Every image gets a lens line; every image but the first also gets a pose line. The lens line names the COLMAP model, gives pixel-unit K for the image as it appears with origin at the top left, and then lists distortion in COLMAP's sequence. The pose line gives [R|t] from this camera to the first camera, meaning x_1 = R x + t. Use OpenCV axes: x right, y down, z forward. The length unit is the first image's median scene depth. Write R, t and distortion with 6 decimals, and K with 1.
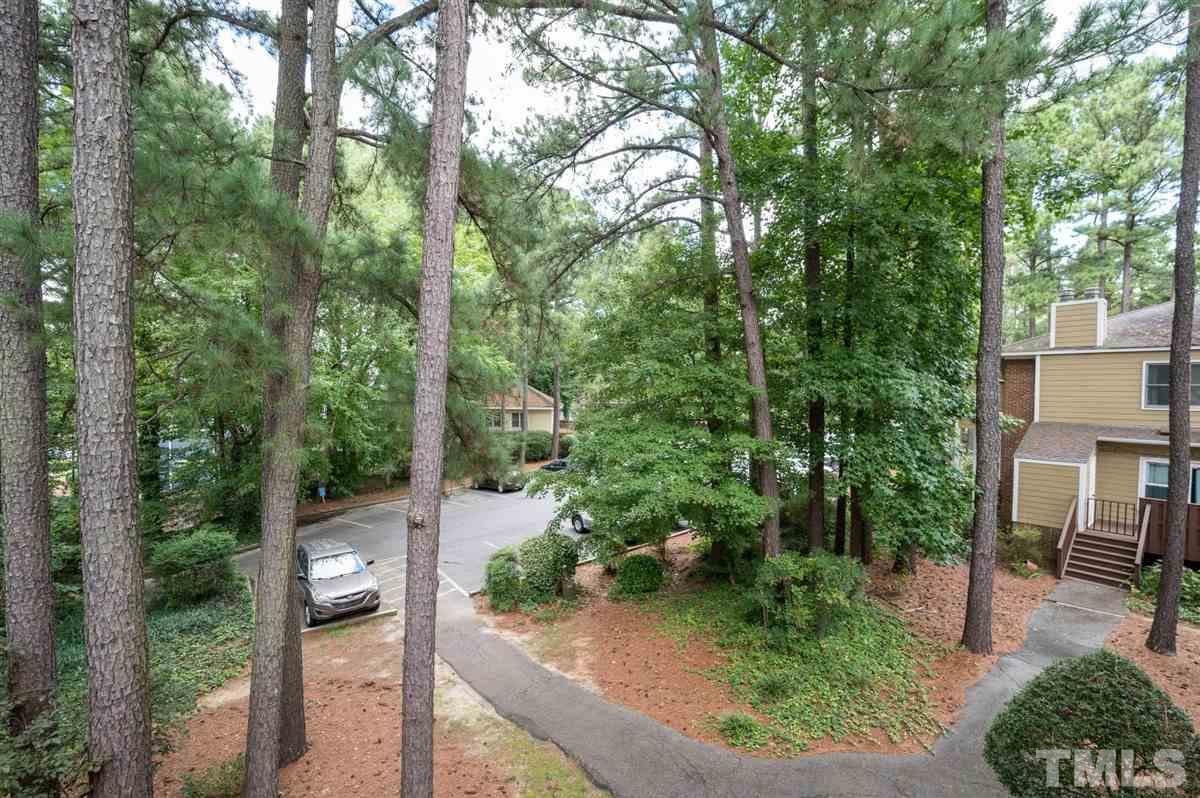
lens RADIAL K [[521.0, 0, 592.0], [0, 521.0, 398.7], [0, 0, 1]] dist [-0.001243, -0.000449]
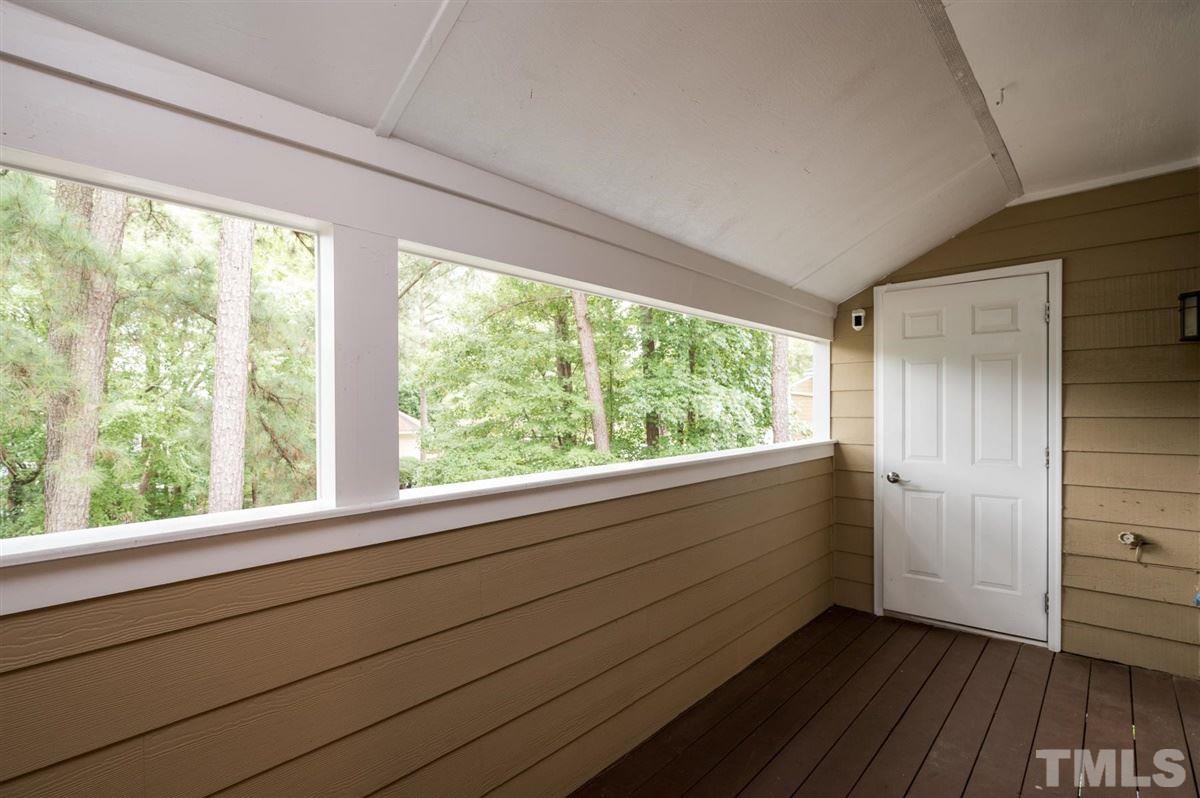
lens RADIAL K [[565.9, 0, 602.4], [0, 565.9, 408.4], [0, 0, 1]] dist [0.002710, -0.000099]
pose [[0.979826, -0.014618, 0.199317, 0.104338], [0.019856, 0.999507, -0.024309, 0.014916], [-0.198864, 0.027777, 0.979633, -0.143302]]
